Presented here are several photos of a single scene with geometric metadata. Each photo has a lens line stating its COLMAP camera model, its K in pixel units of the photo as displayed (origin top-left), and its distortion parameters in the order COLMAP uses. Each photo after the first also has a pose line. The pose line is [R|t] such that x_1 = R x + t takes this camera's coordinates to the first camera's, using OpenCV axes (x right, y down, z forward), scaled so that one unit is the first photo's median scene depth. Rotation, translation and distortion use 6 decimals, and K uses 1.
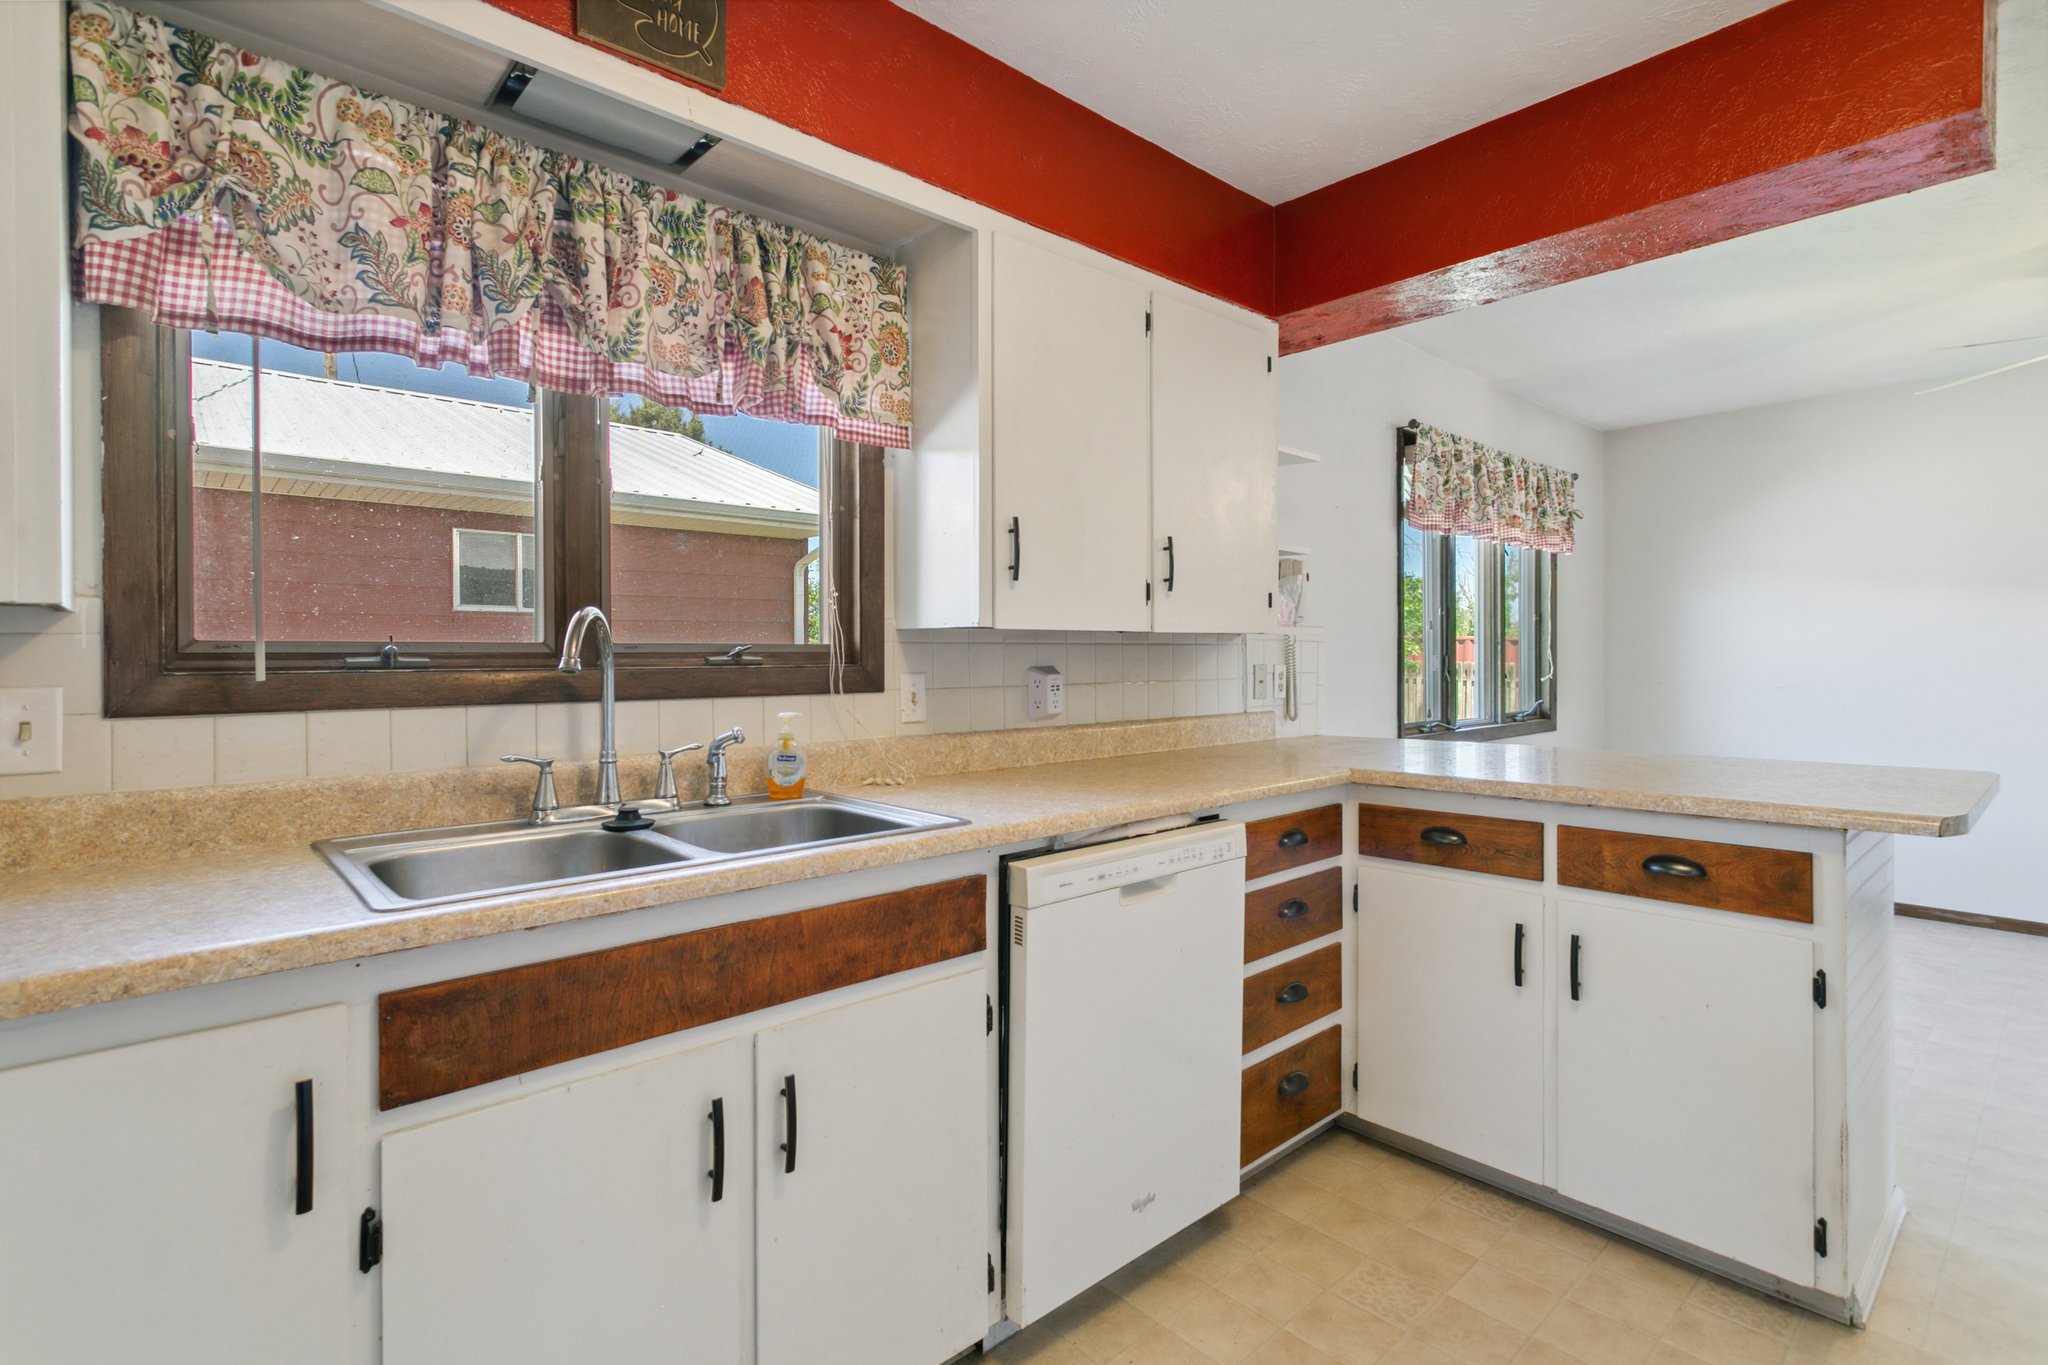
lens RADIAL K [[970.3, 0, 1012.5], [0, 970.3, 664.1], [0, 0, 1]] dist [0.002988, 0.001102]
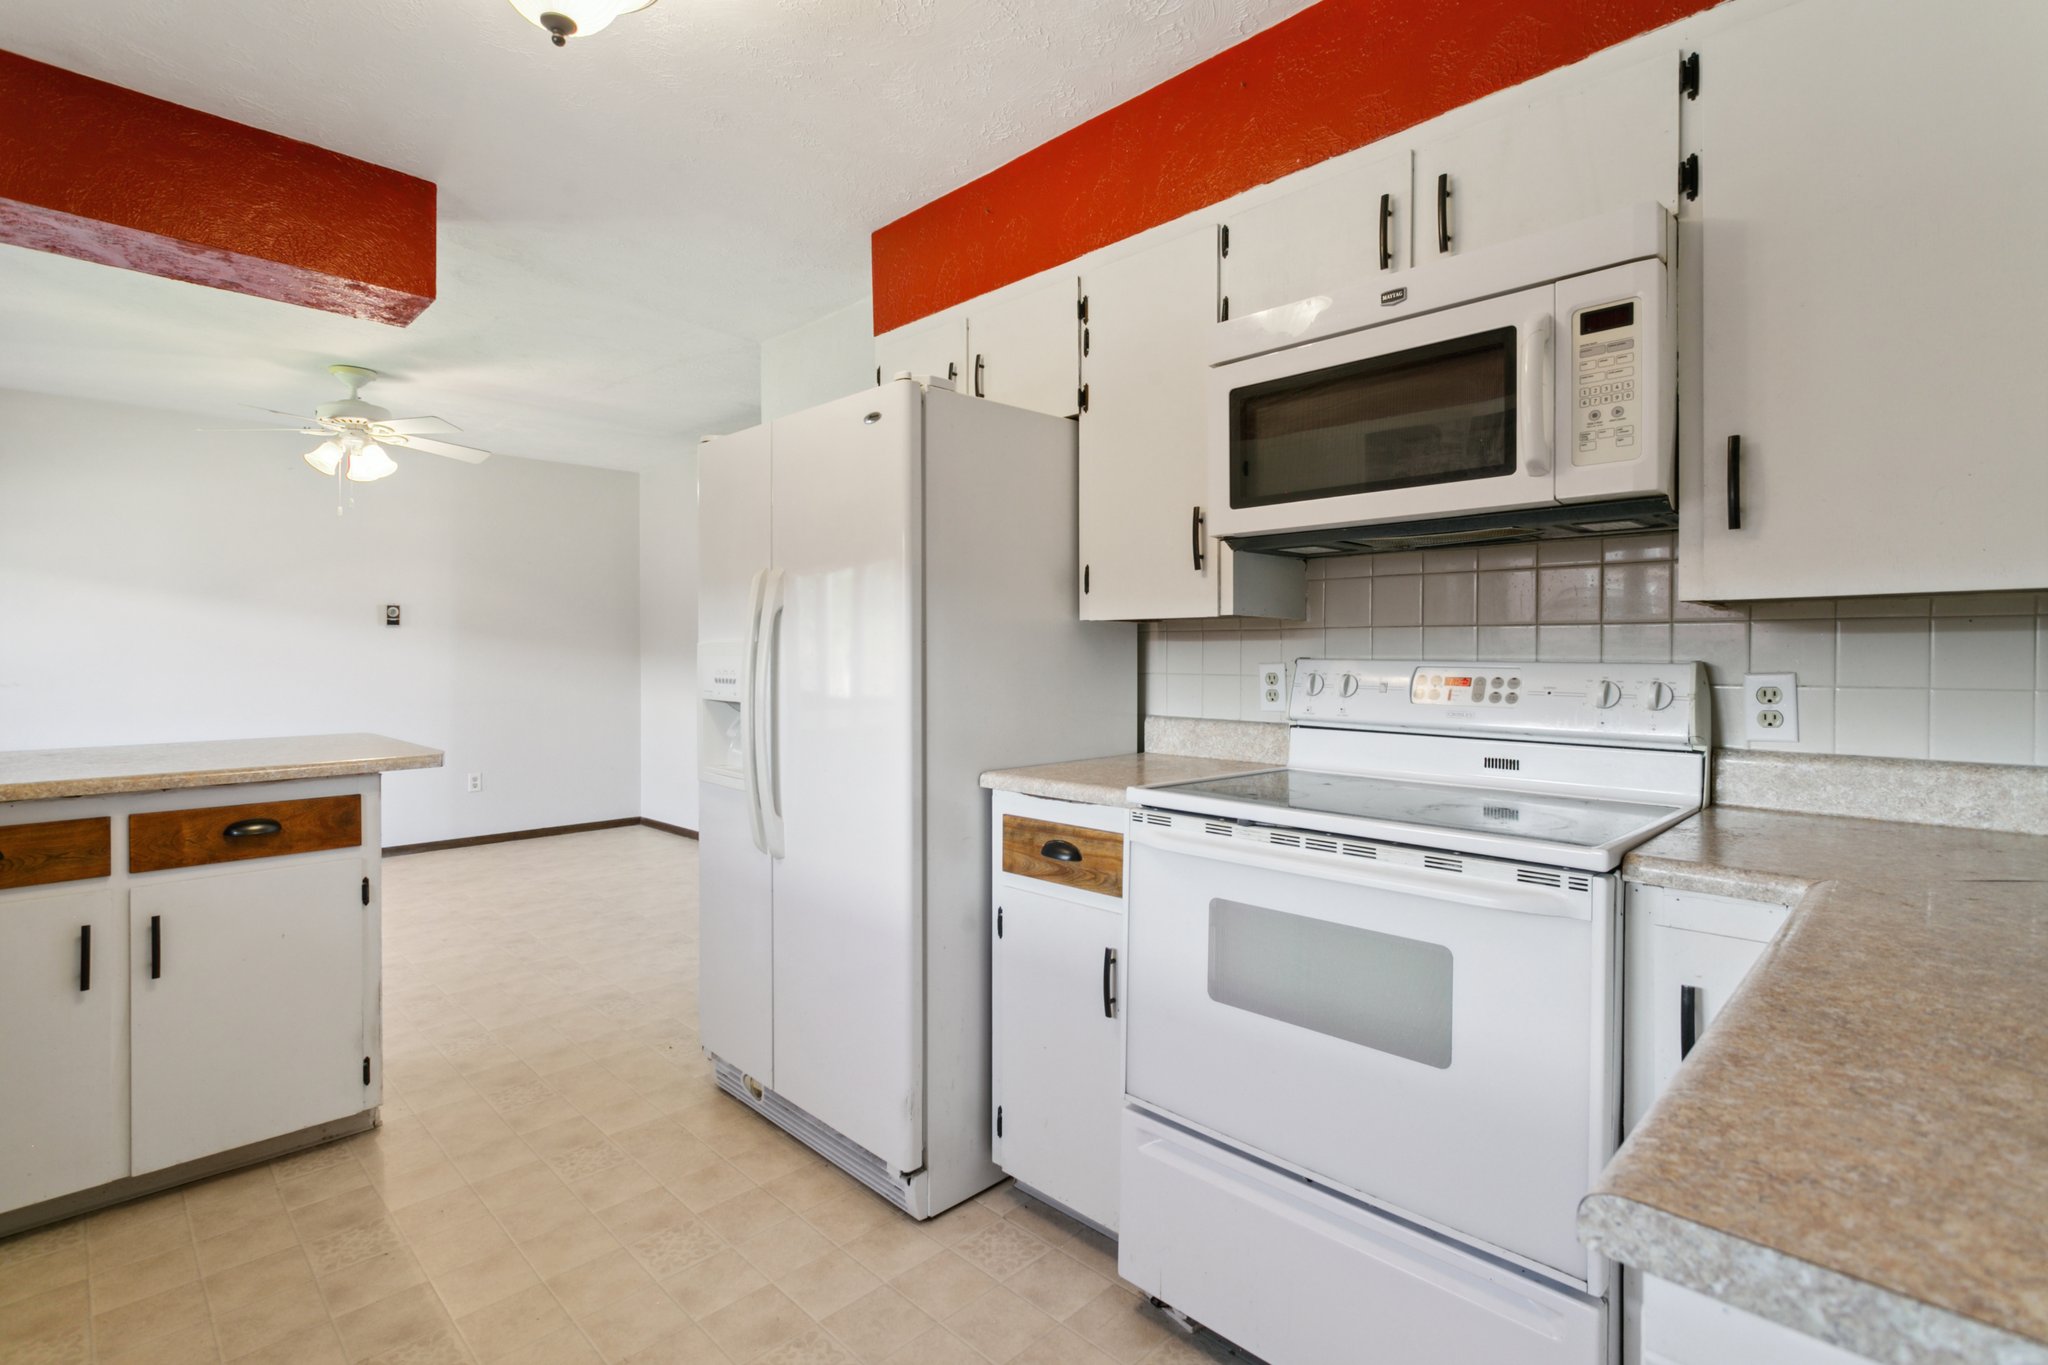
lens RADIAL K [[970.3, 0, 1012.5], [0, 970.3, 664.1], [0, 0, 1]] dist [0.002988, 0.001102]
pose [[-0.043755, -0.008610, 0.999005, -0.516576], [0.009661, 0.999912, 0.009041, 0.007926], [-0.998996, 0.010047, -0.043668, 0.127269]]
